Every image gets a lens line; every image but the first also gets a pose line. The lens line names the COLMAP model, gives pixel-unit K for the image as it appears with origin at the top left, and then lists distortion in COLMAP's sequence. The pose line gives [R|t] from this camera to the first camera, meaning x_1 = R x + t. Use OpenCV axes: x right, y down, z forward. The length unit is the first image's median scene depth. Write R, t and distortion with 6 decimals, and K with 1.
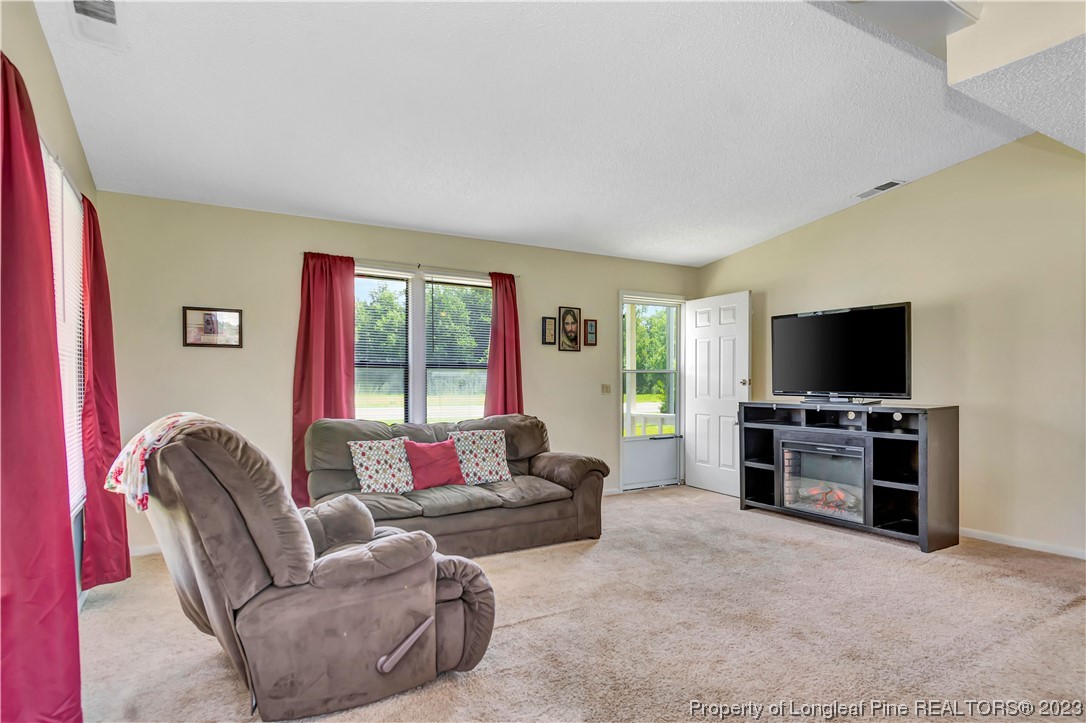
lens RADIAL K [[585.7, 0, 543.1], [0, 585.7, 382.0], [0, 0, 1]] dist [0.001356, -0.000229]
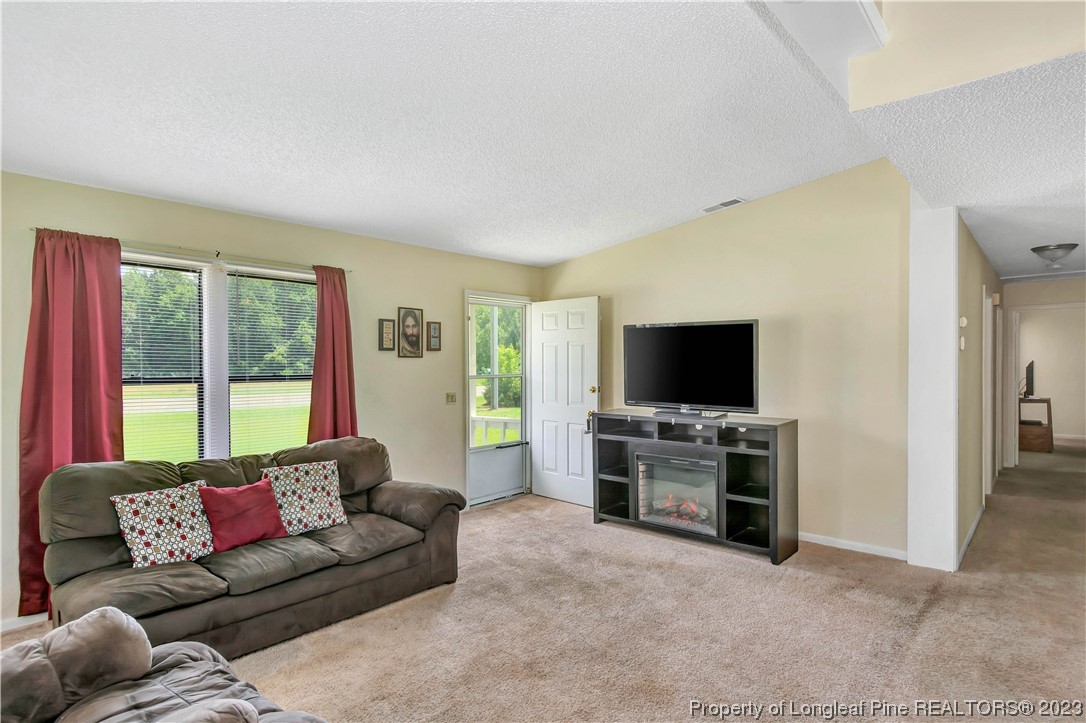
lens RADIAL K [[566.6, 0, 544.0], [0, 566.6, 367.3], [0, 0, 1]] dist [-0.002023, -0.001491]
pose [[0.950312, -0.006591, 0.311230, -0.037372], [0.003340, 0.999934, 0.010974, -0.058960], [-0.311282, -0.009389, 0.950271, 0.156152]]
